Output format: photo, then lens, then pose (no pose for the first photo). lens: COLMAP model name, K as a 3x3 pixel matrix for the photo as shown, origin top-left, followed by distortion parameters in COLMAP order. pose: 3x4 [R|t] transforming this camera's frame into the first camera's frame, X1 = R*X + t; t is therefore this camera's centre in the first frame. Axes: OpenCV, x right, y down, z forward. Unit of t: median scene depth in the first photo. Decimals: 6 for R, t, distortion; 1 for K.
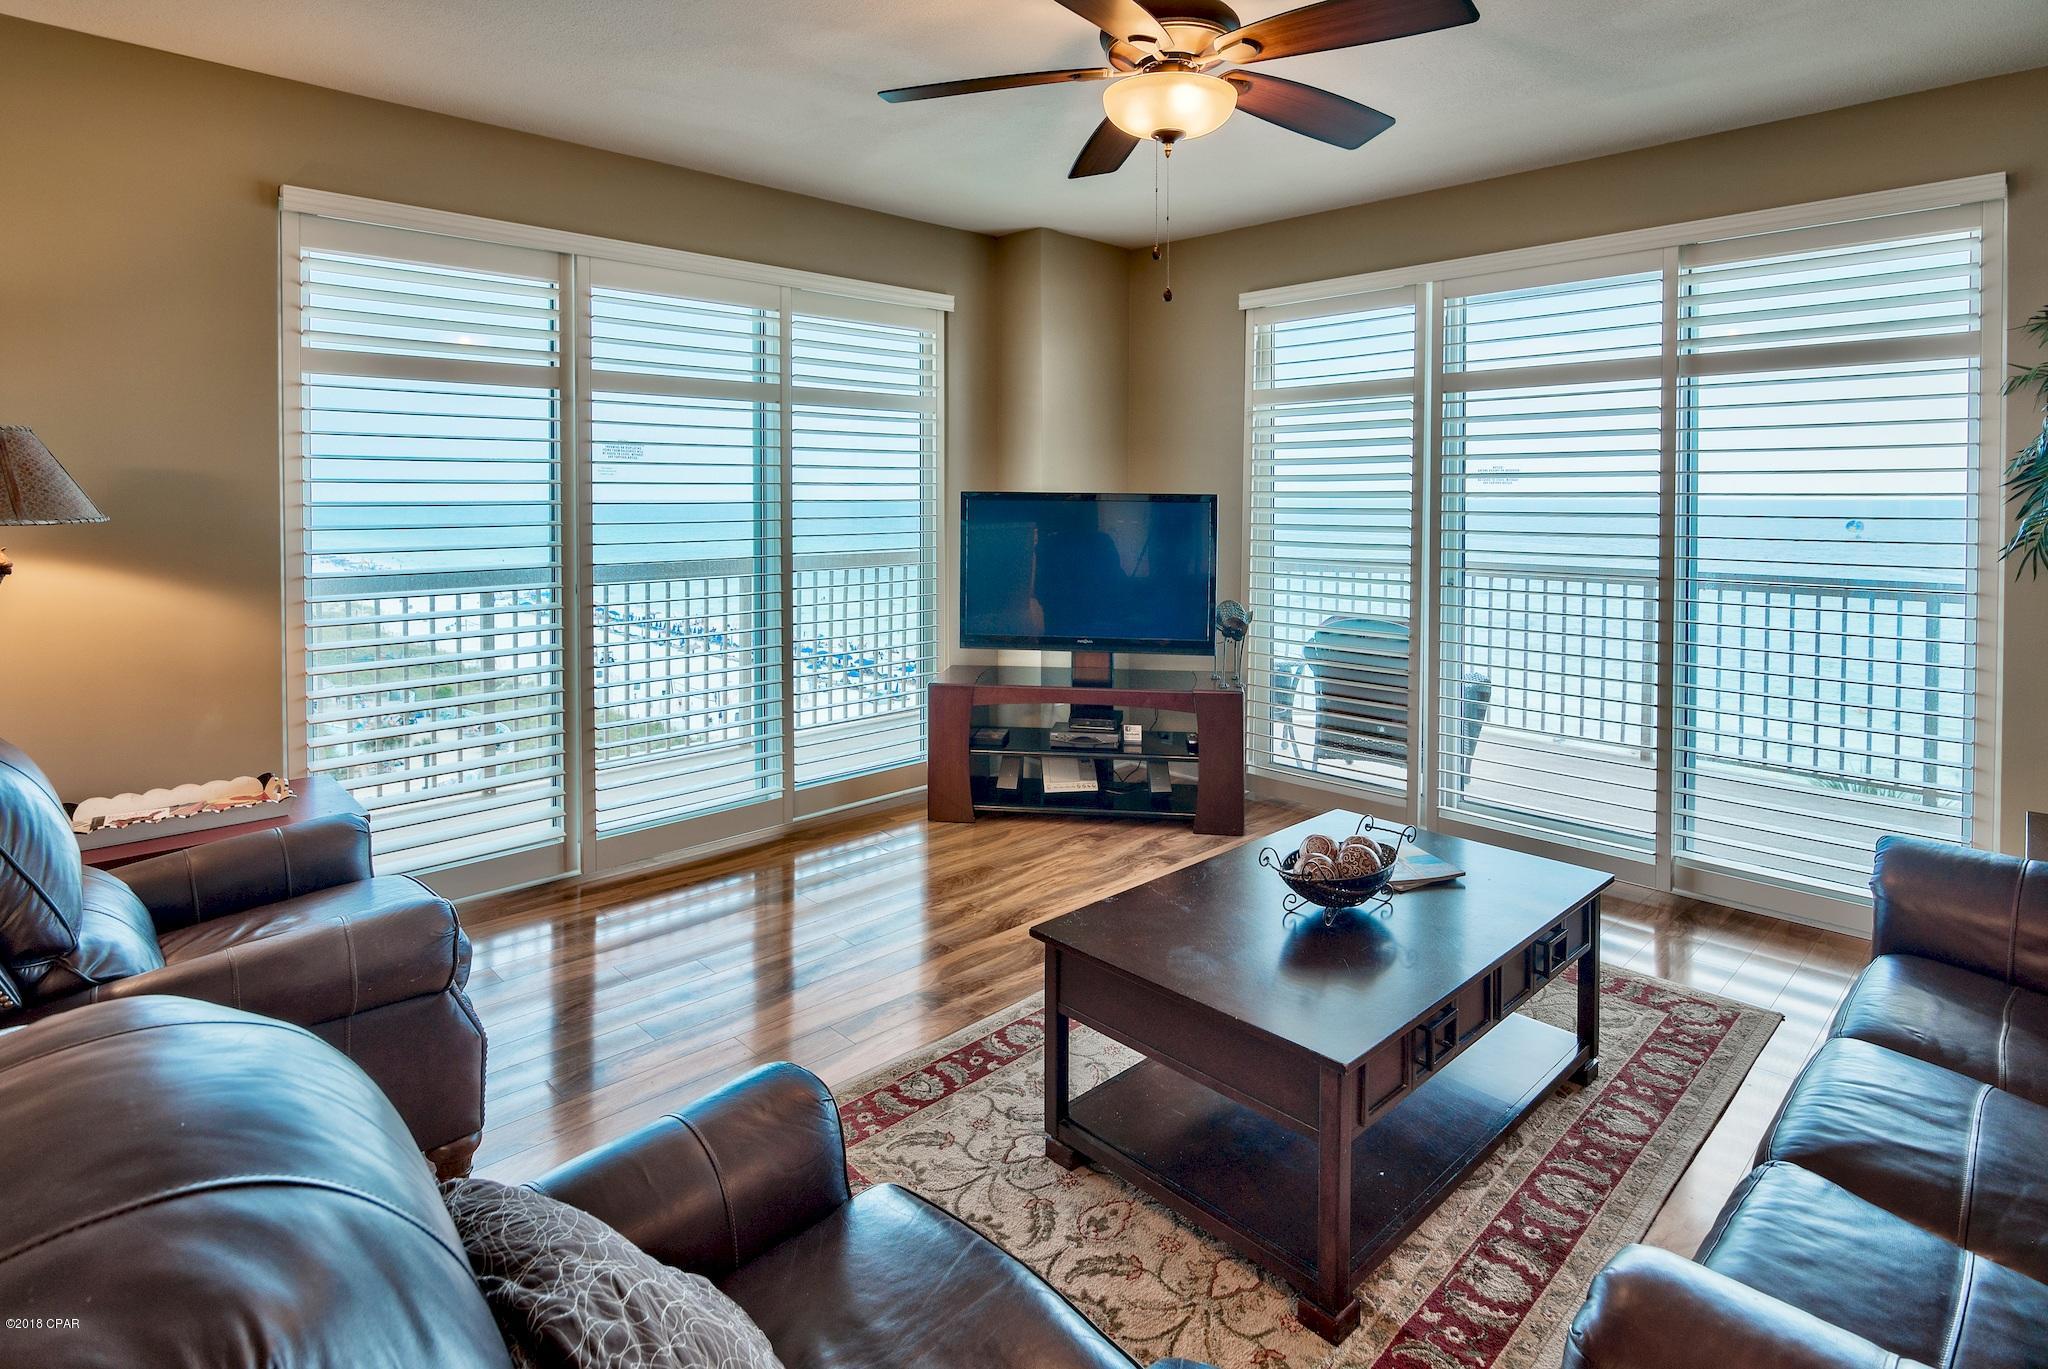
lens RADIAL K [[1055.3, 0, 1014.5], [0, 1055.3, 508.6], [0, 0, 1]] dist [-0.001690, 0.002478]
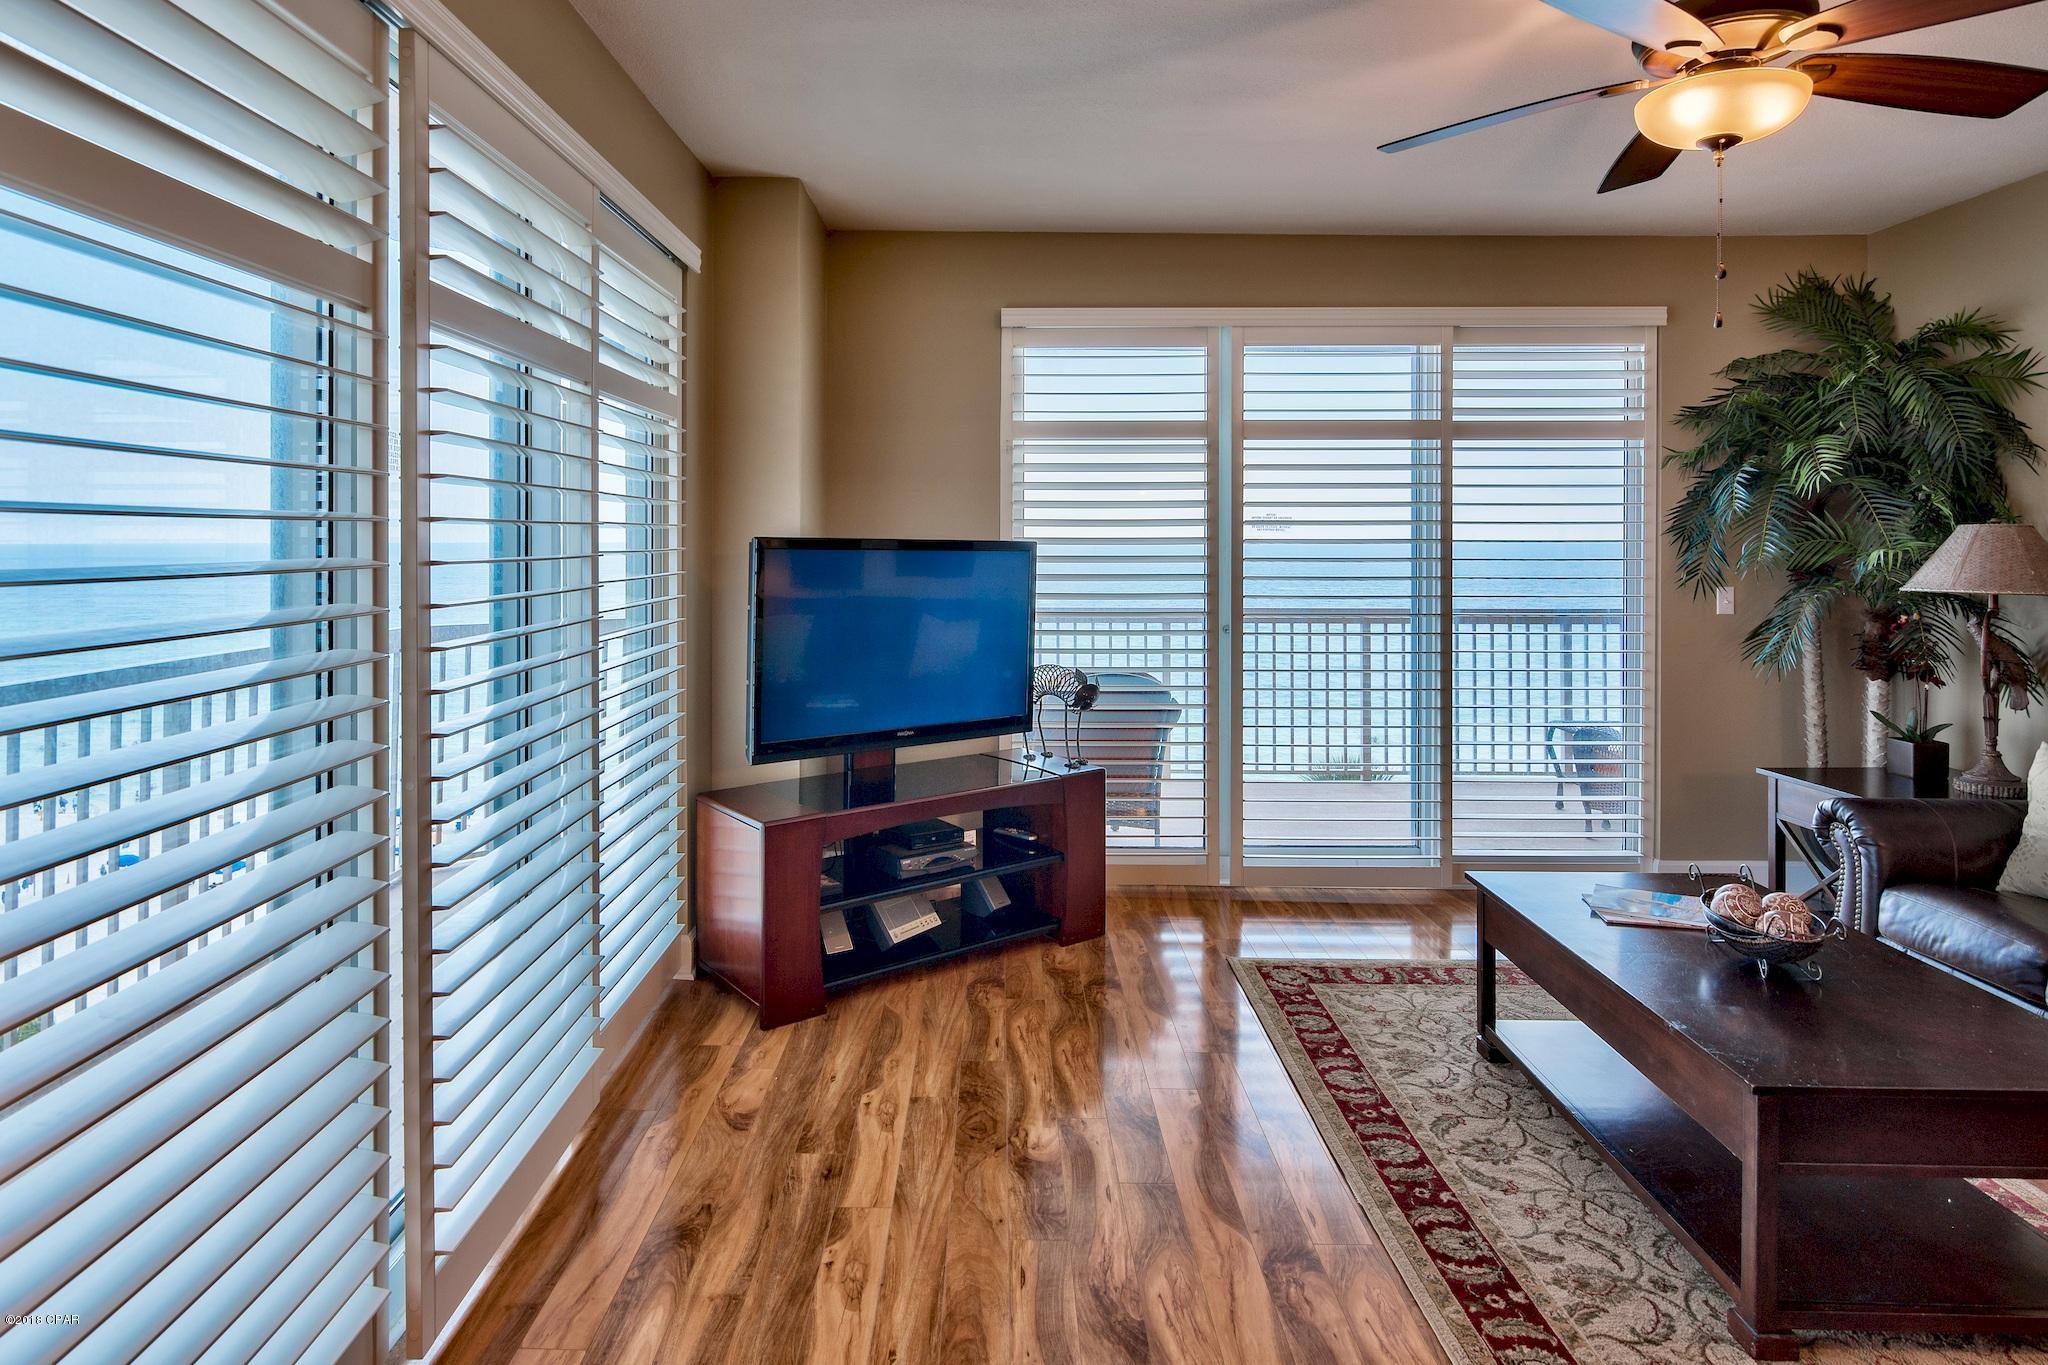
lens RADIAL K [[1144.5, 0, 984.4], [0, 1144.5, 536.4], [0, 0, 1]] dist [0.010270, -0.002289]
pose [[0.698887, 0.002530, 0.715228, -0.536066], [0.008477, 0.999894, -0.011821, -0.007038], [-0.715182, 0.014325, 0.698791, 0.419279]]
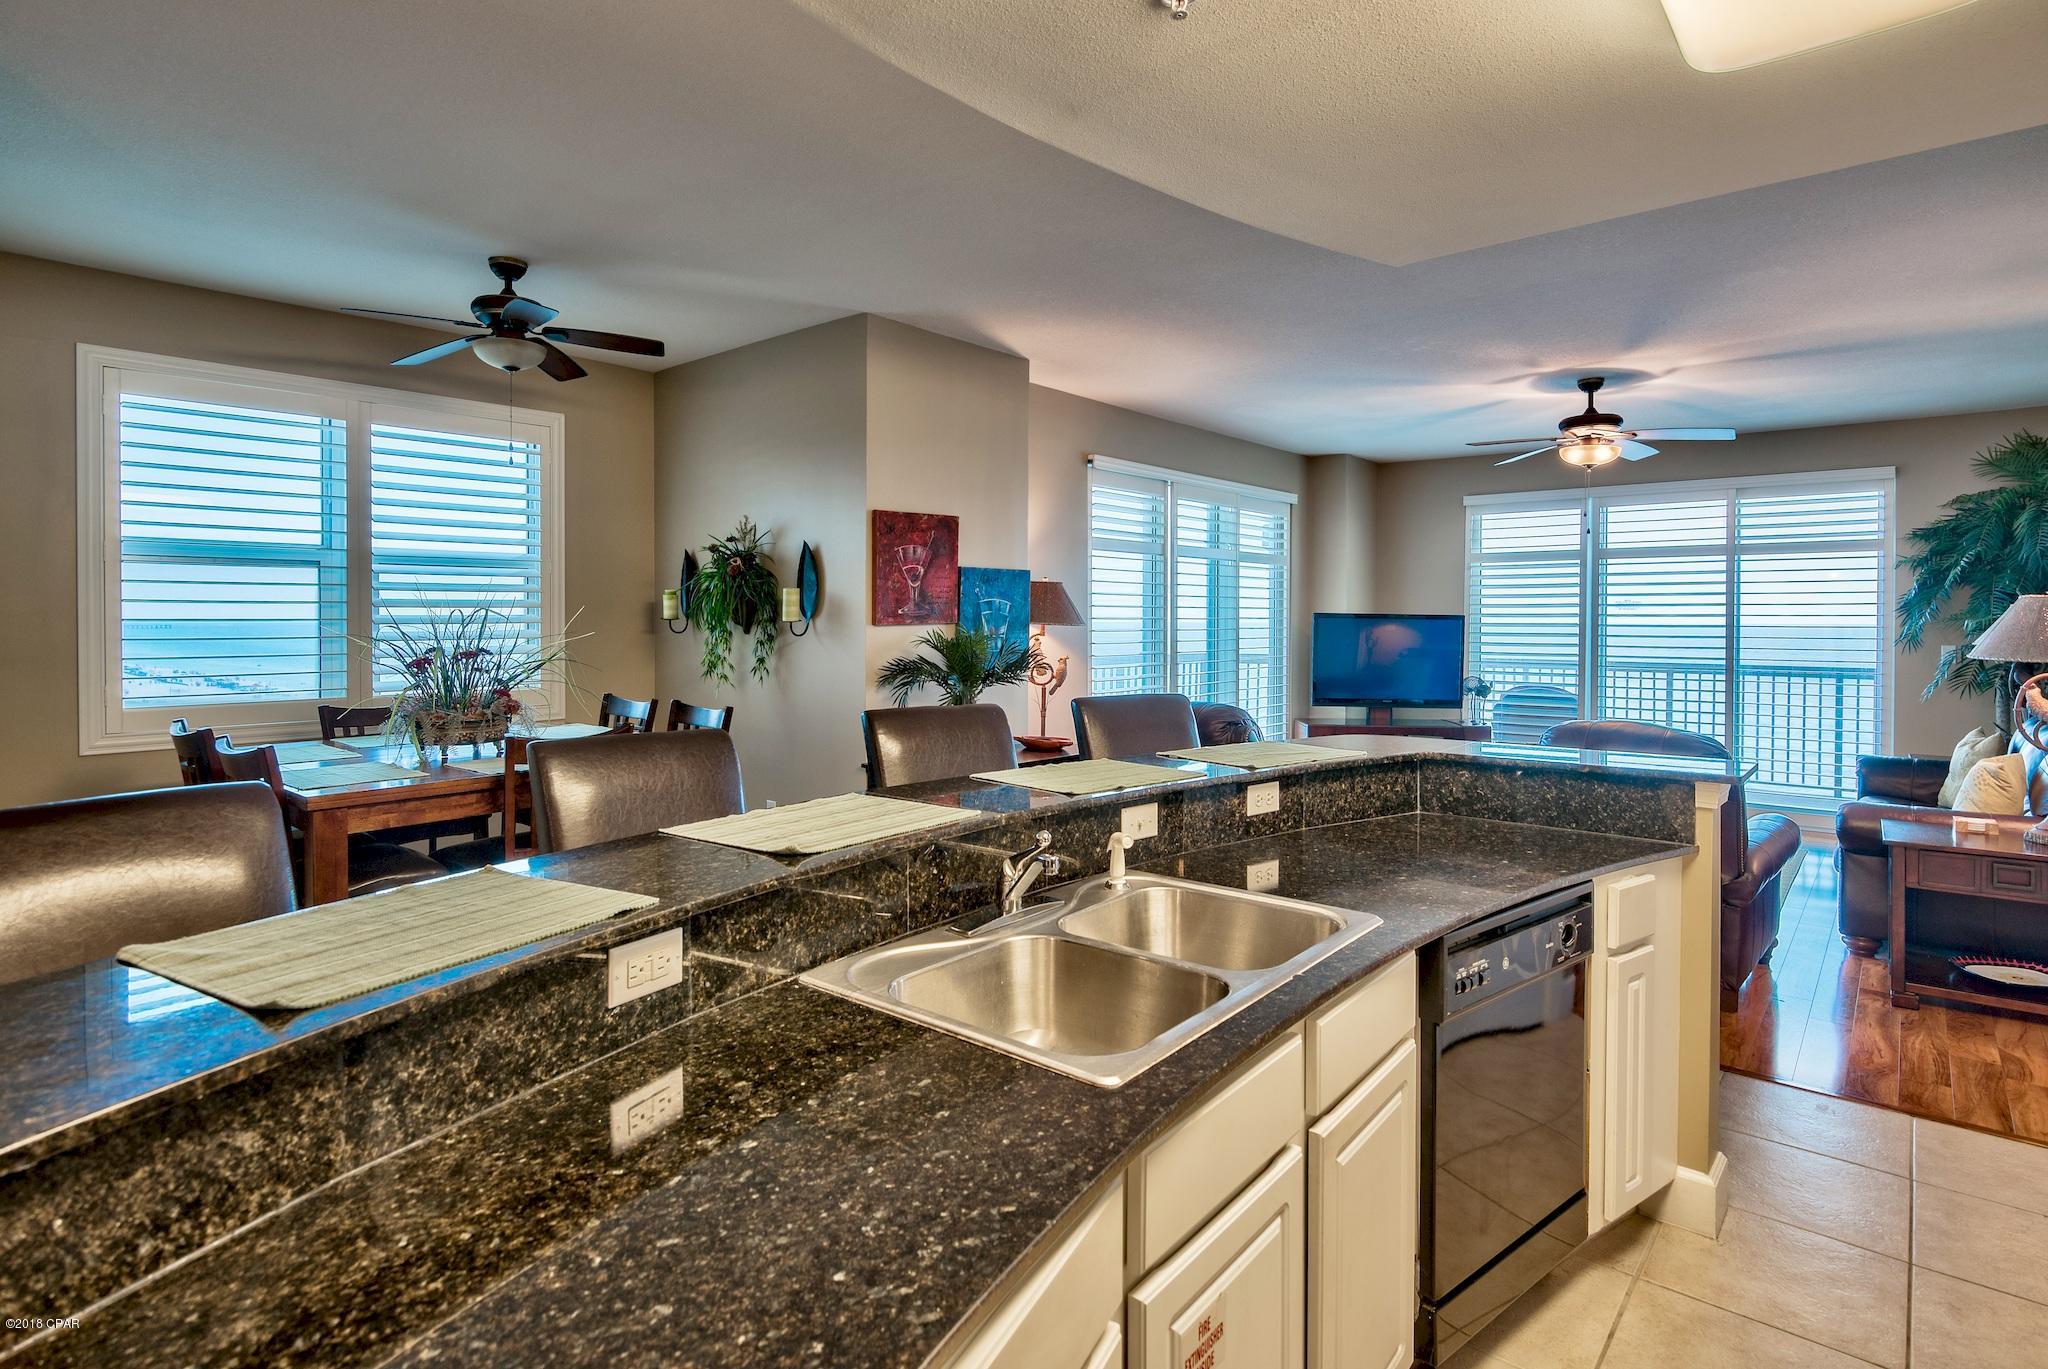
lens RADIAL K [[1055.3, 0, 1017.2], [0, 1055.3, 627.0], [0, 0, 1]] dist [-0.001690, 0.002478]
pose [[0.994920, 0.002534, 0.100634, -0.773315], [-0.001795, 0.999971, -0.007442, 0.021737], [-0.100650, 0.007224, 0.994896, -0.703263]]
